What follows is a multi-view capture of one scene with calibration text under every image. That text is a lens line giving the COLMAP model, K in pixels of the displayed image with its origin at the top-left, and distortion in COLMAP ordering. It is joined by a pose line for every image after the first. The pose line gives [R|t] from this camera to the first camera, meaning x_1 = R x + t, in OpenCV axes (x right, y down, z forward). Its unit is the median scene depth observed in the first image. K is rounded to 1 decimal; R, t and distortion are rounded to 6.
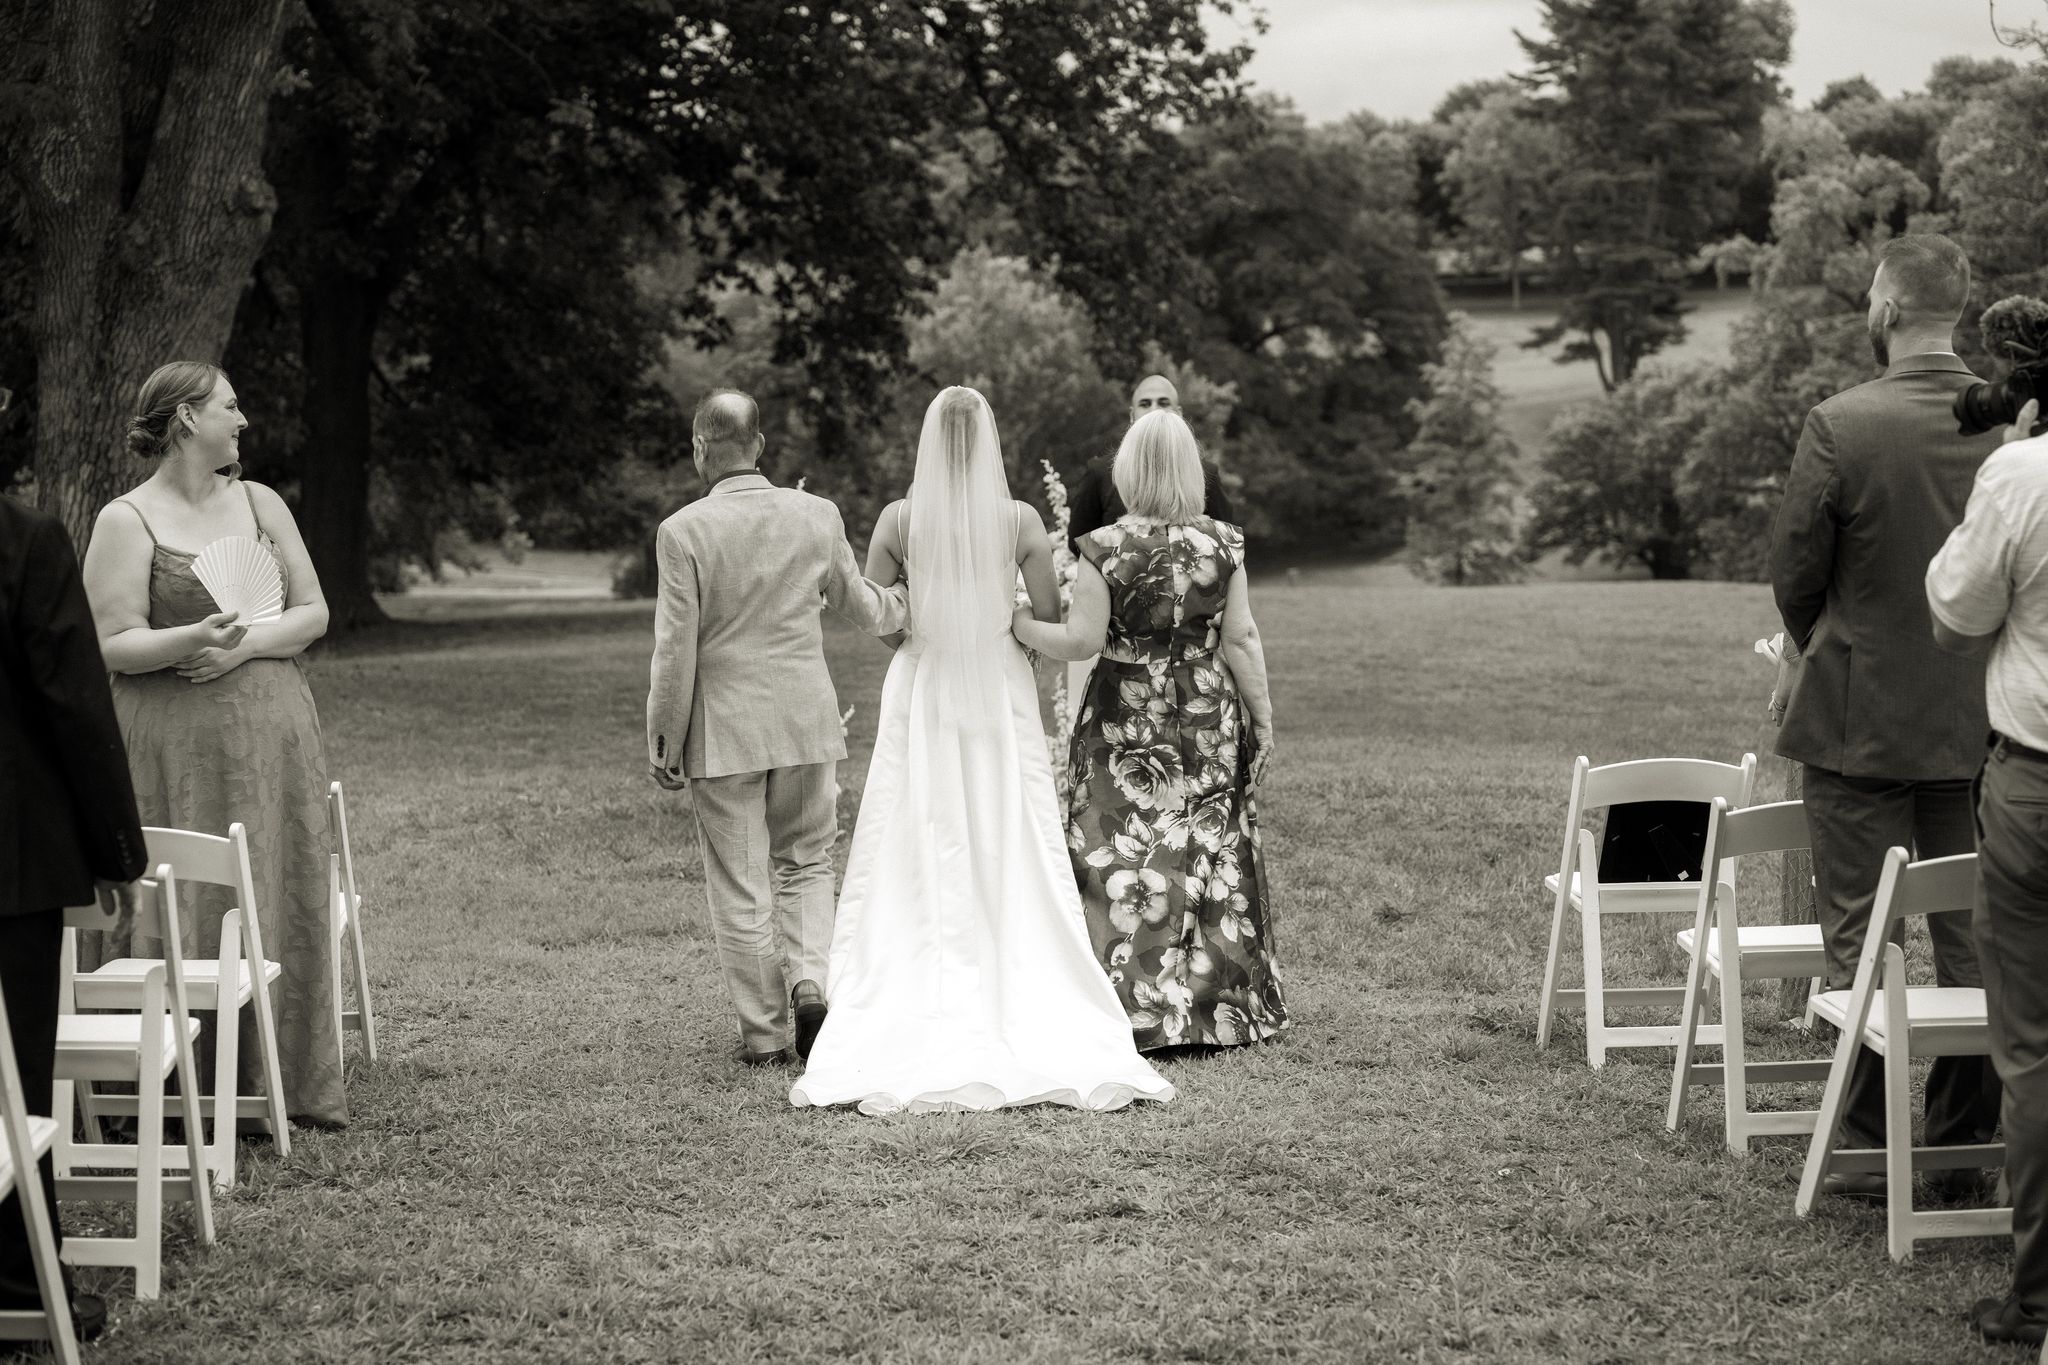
lens RADIAL K [[3115.8, 0, 1035.5], [0, 3115.8, 658.9], [0, 0, 1]] dist [0.054468, -0.902087]
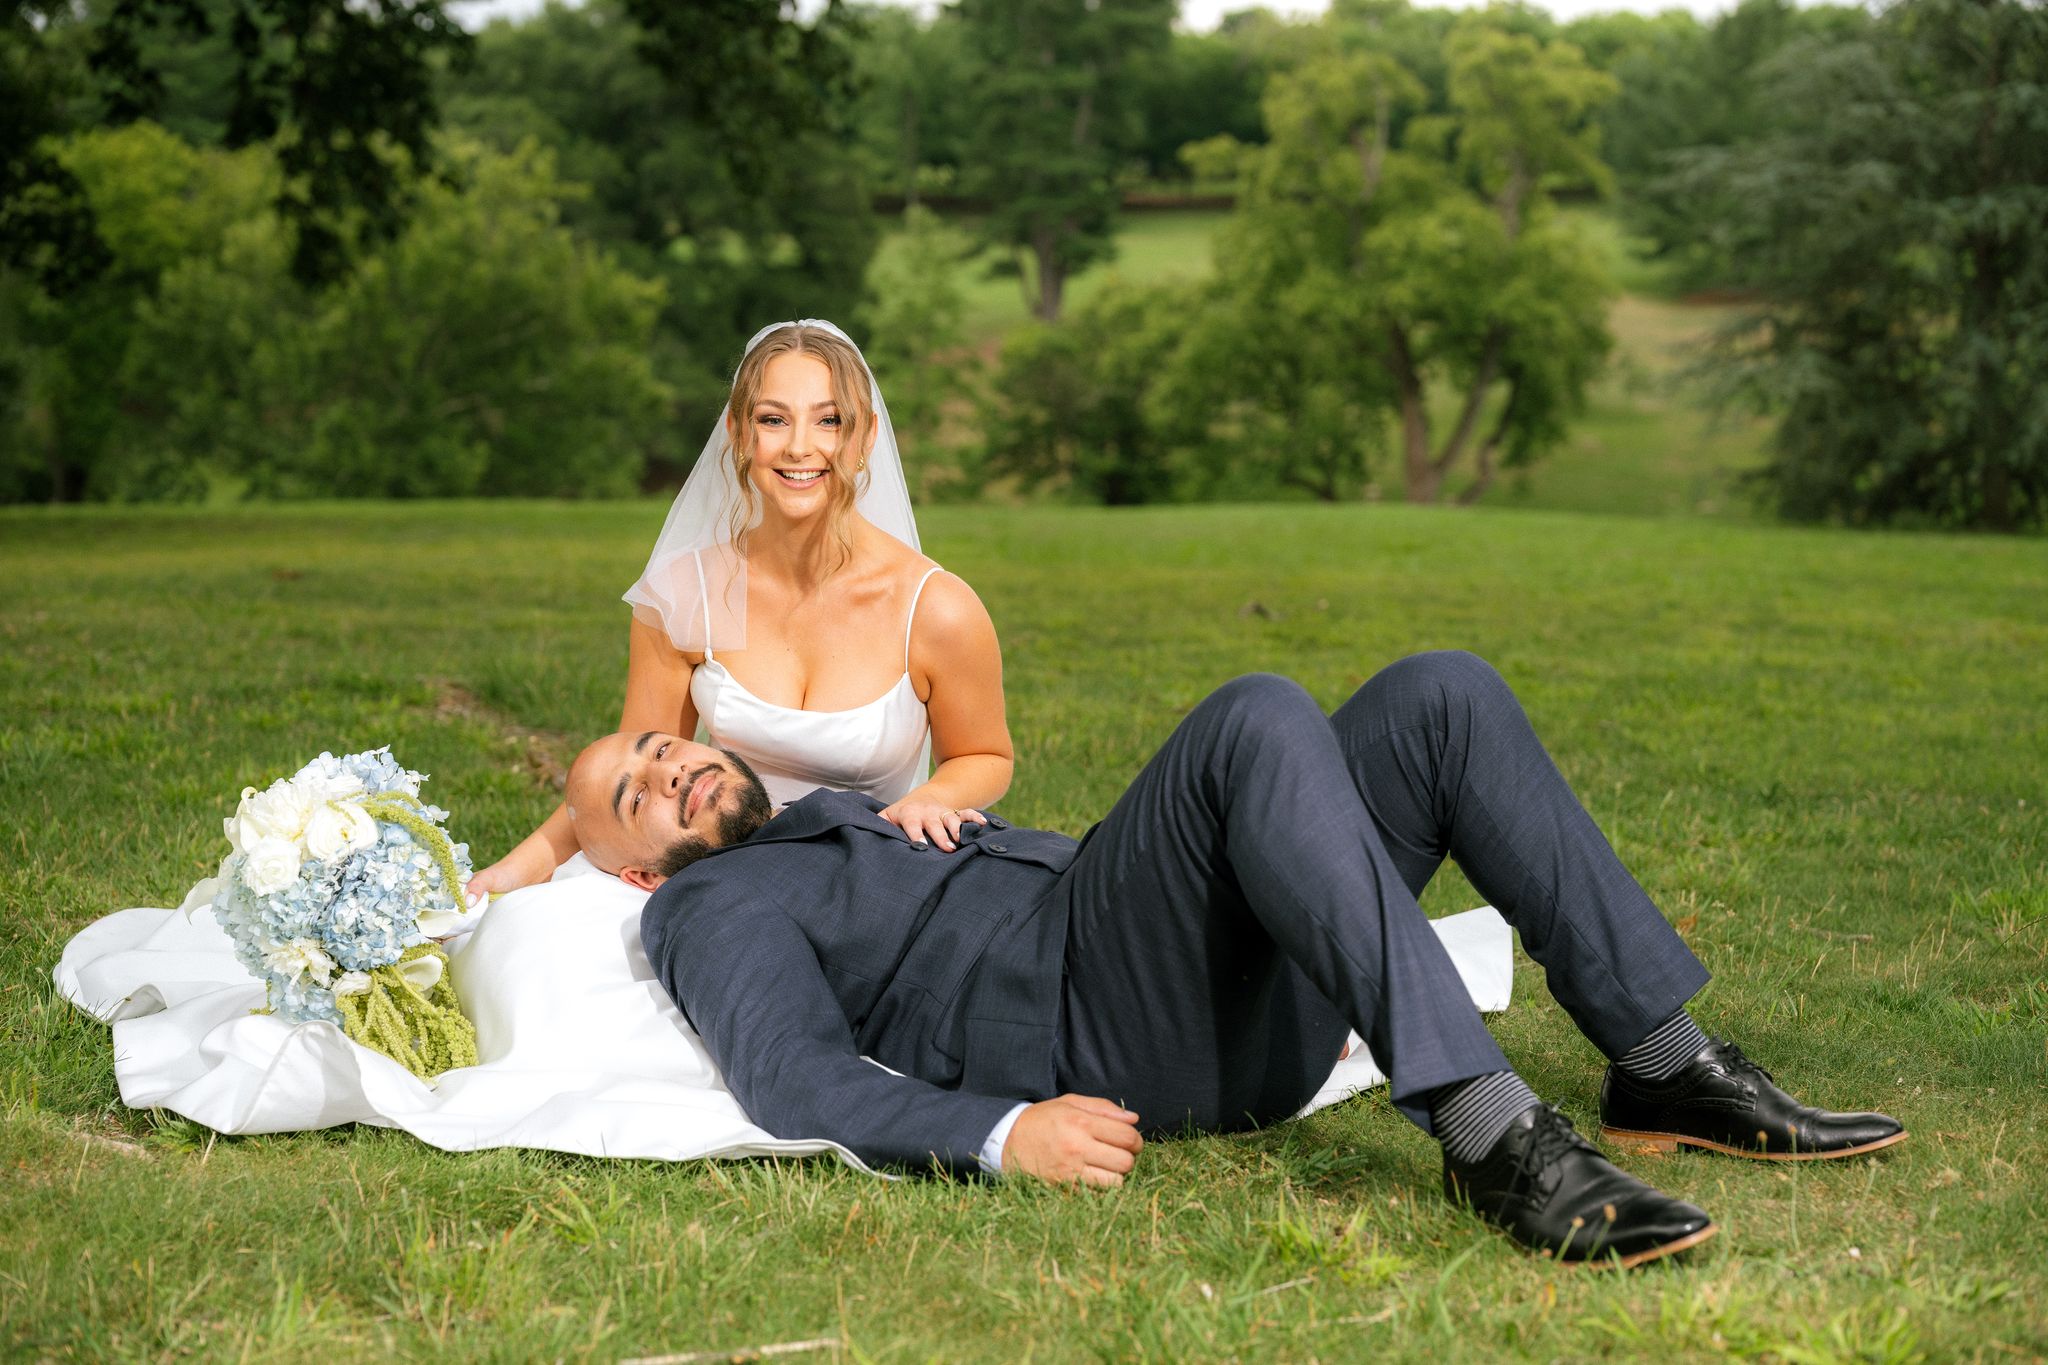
lens RADIAL K [[3115.8, 0, 1035.5], [0, 3115.8, 658.9], [0, 0, 1]] dist [0.054468, -0.902087]
pose [[0.976548, 0.007770, 0.215159, -0.022187], [-0.012111, 0.999749, 0.018865, -0.000026], [-0.214958, -0.021028, 0.976397, 0.122902]]
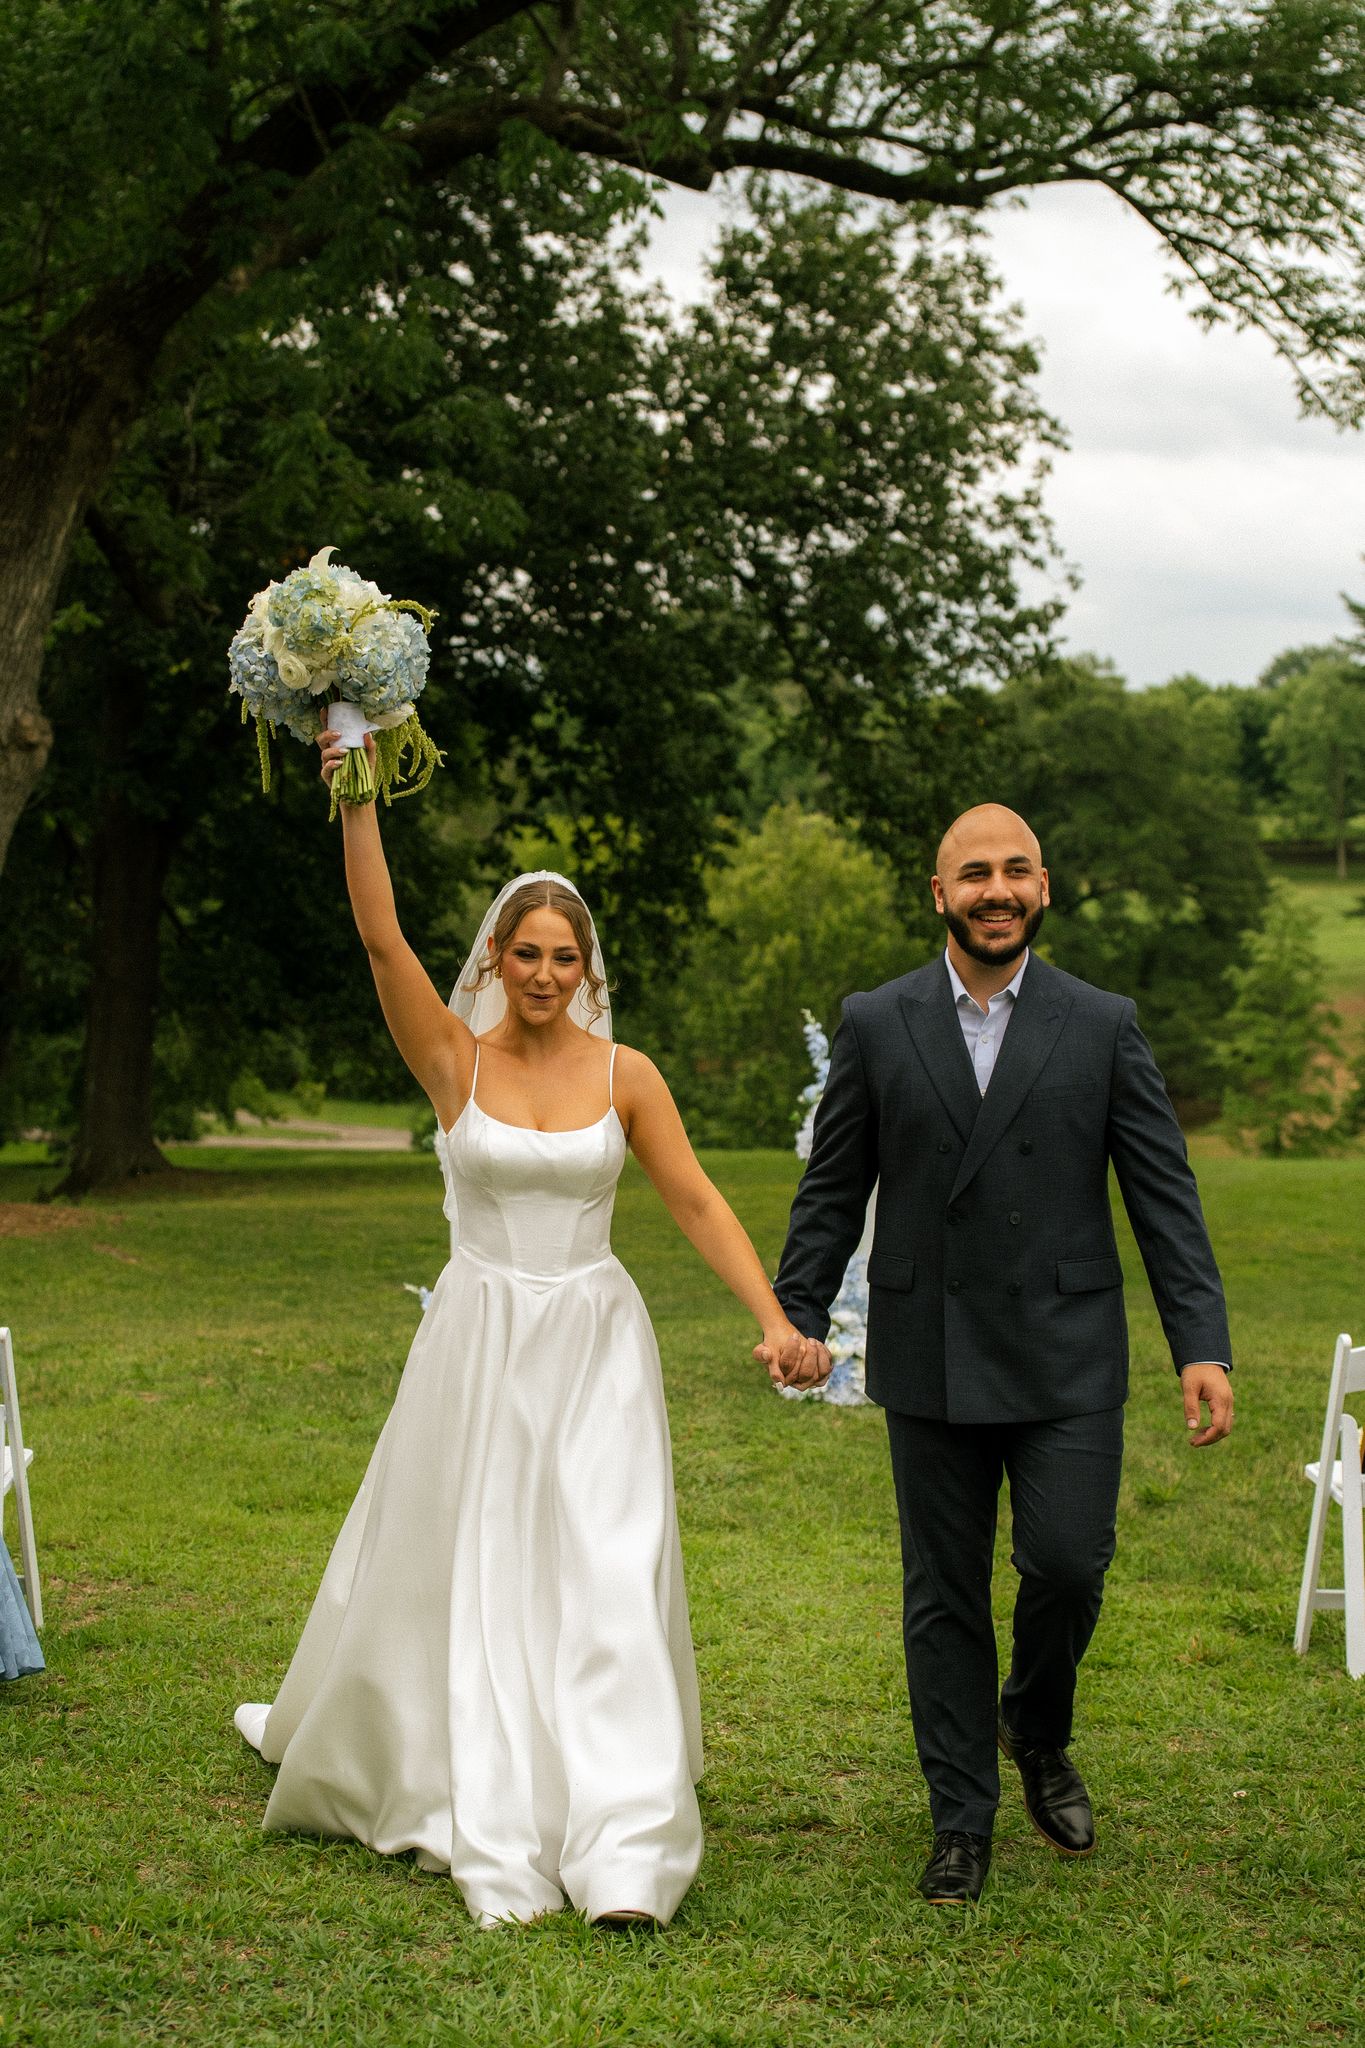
lens RADIAL K [[3174.0, 0, 682.5], [0, 3174.0, 1024.0], [0, 0, 1]] dist [-0.023936, 0.117777]
pose [[0.998412, 0.021118, -0.052235, 0.001723], [-0.024335, 0.997796, -0.061733, 0.000132], [0.050816, 0.062906, 0.996725, 0.003239]]
